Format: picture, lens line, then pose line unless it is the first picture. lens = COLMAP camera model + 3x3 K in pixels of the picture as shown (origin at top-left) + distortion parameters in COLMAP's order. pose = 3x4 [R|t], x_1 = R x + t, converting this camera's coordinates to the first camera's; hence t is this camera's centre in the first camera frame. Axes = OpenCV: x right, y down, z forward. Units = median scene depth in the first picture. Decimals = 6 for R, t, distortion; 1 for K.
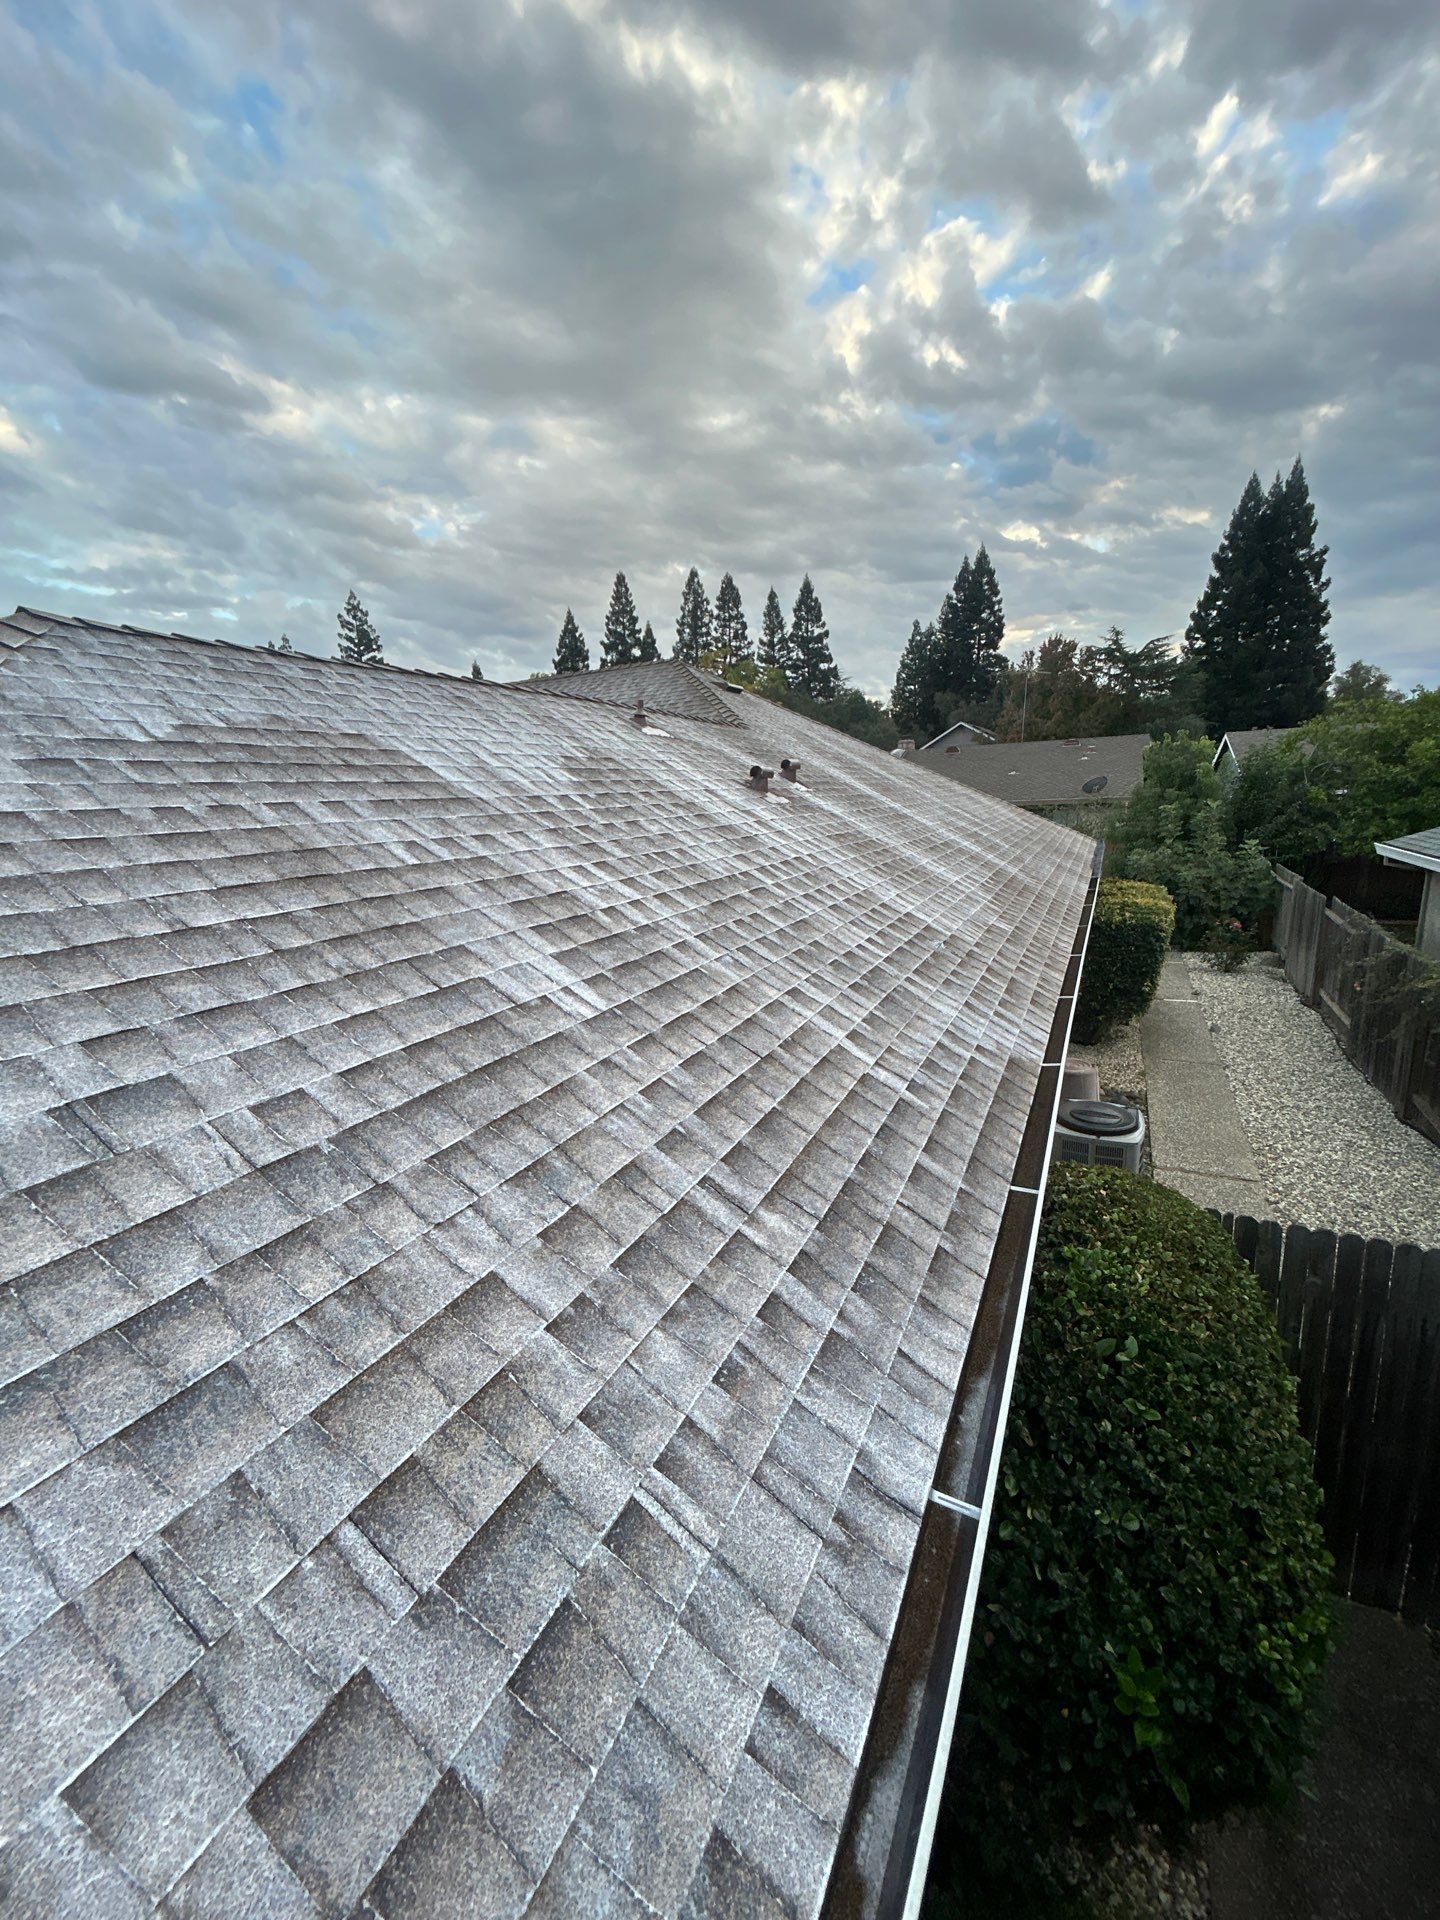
lens RADIAL K [[772.0, 0, 724.1], [0, 772.0, 963.8], [0, 0, 1]] dist [0.000331, 0.000034]
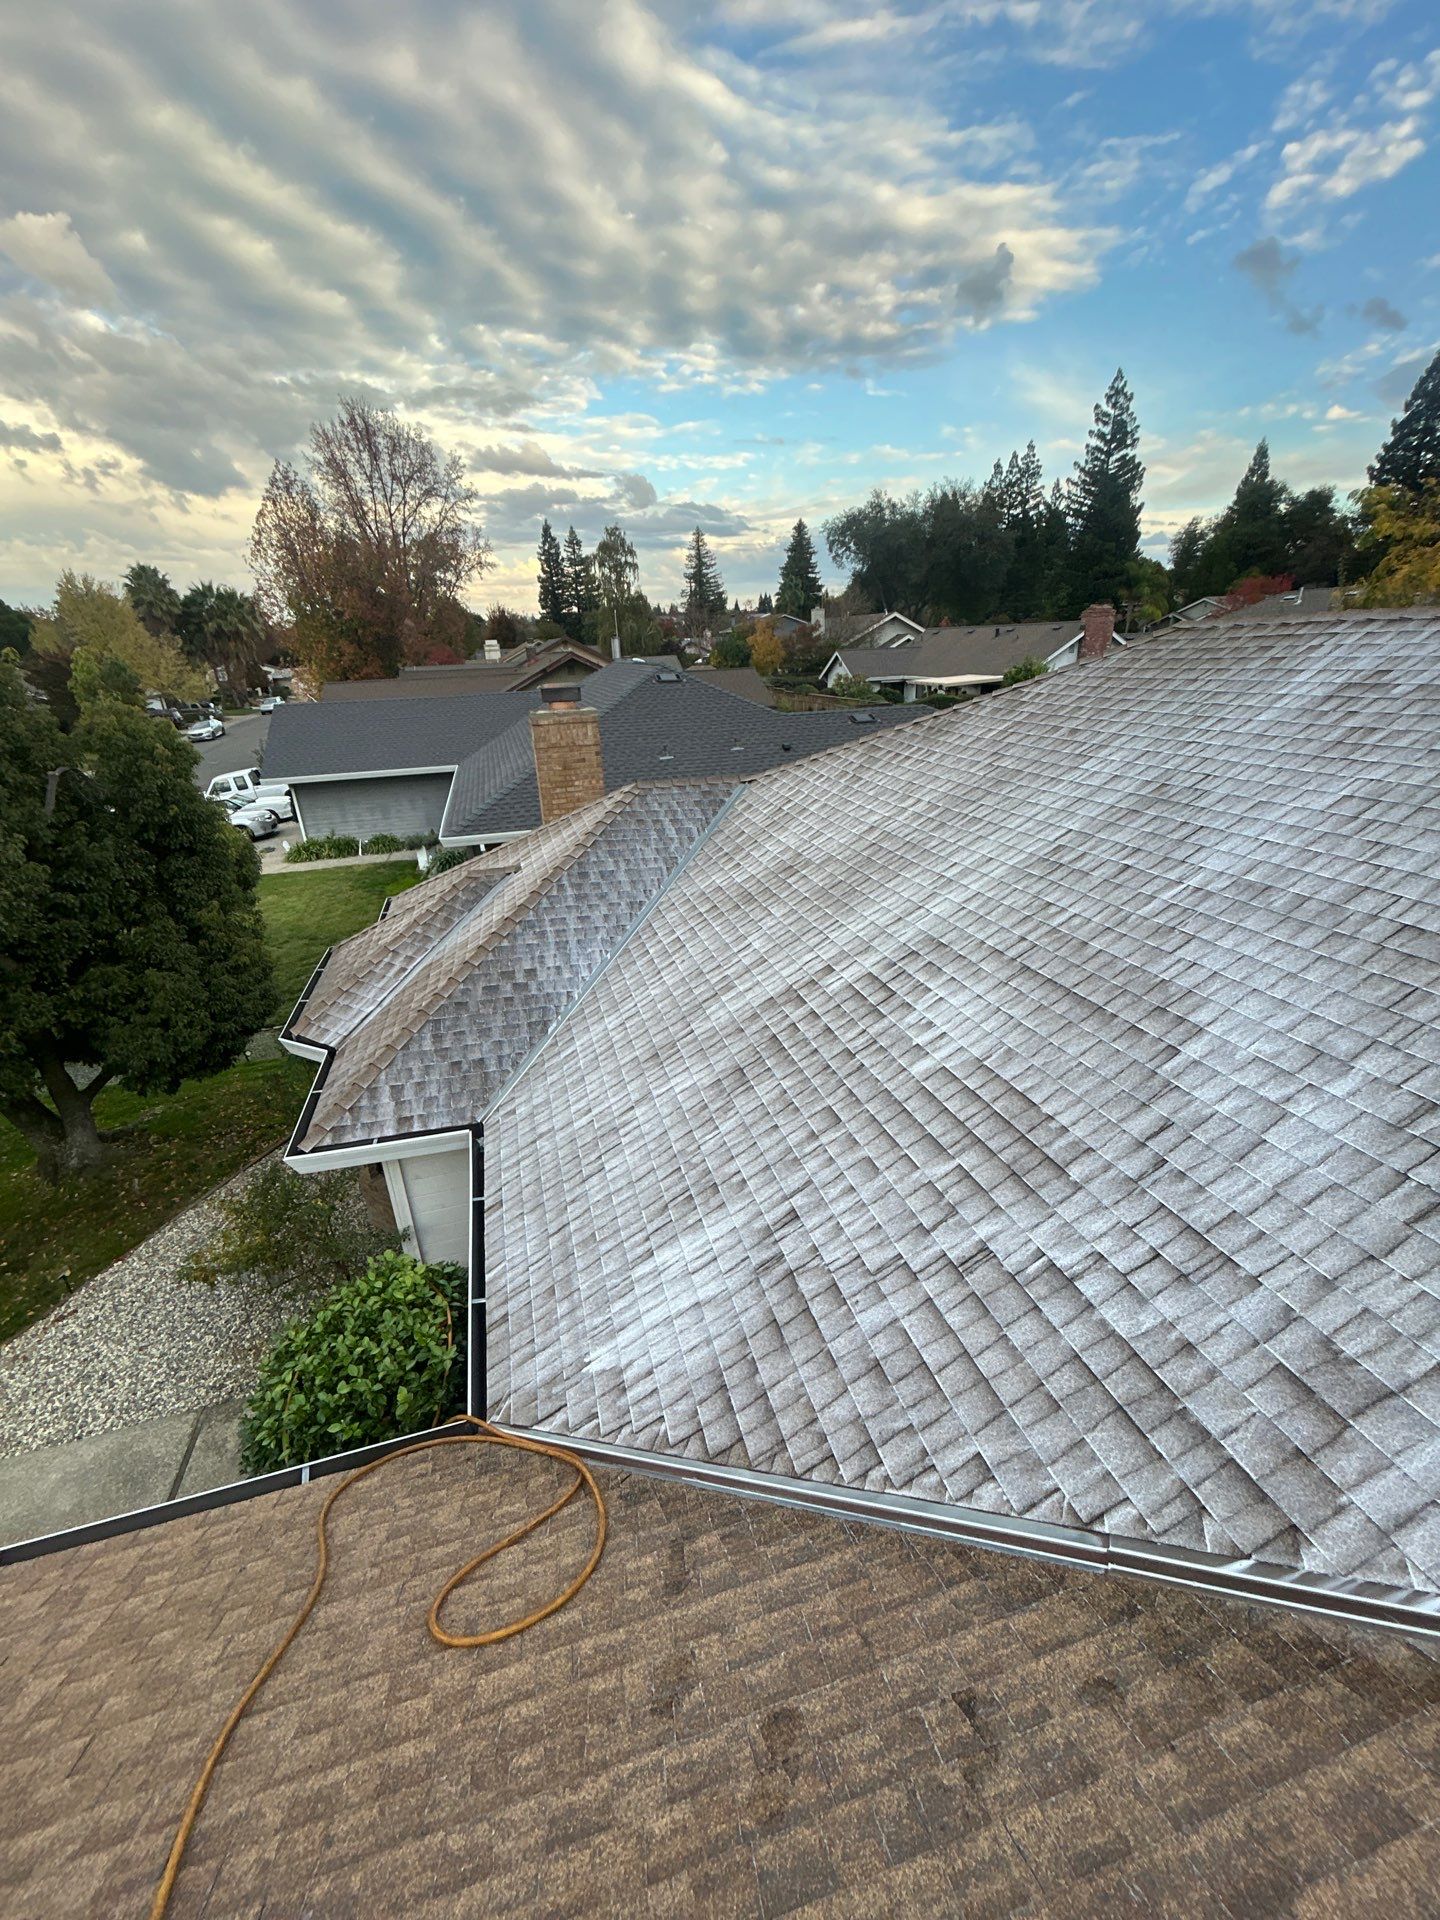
lens RADIAL K [[772.0, 0, 719.6], [0, 772.0, 962.6], [0, 0, 1]] dist [0.000331, 0.000034]
pose [[0.673952, 0.301726, -0.674352, -0.018717], [-0.153748, 0.950094, 0.271445, -0.033398], [0.722600, -0.079260, 0.686708, 0.062340]]
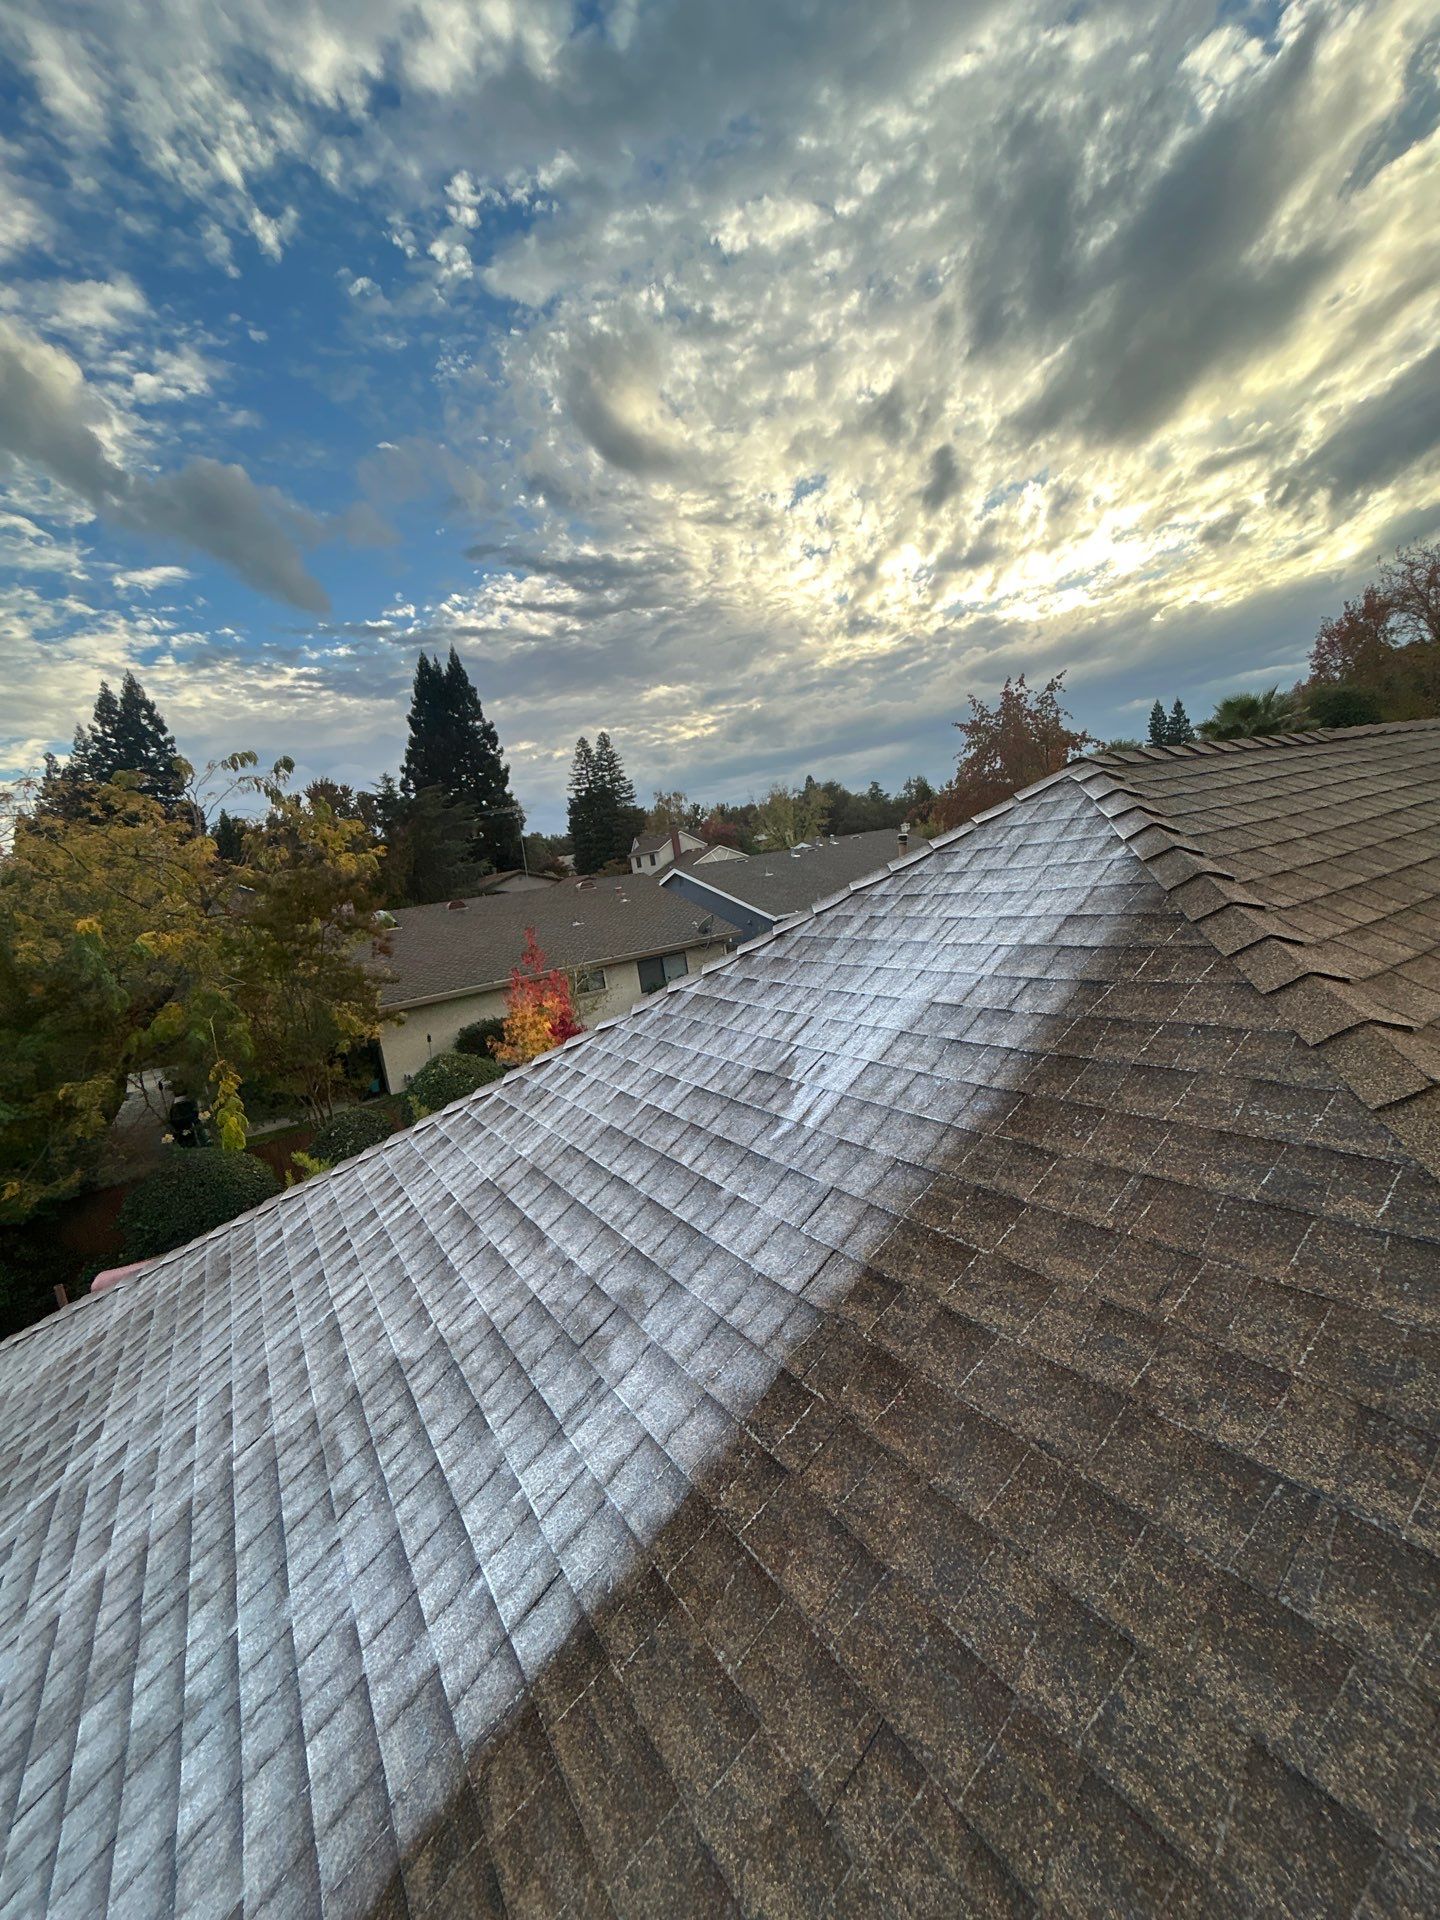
lens RADIAL K [[772.0, 0, 722.1], [0, 772.0, 977.0], [0, 0, 1]] dist [0.000331, 0.000034]
pose [[0.512847, -0.162827, 0.842897, -0.077816], [0.302063, 0.953288, 0.000367, -0.044360], [-0.803583, 0.254420, 0.538075, 0.133320]]
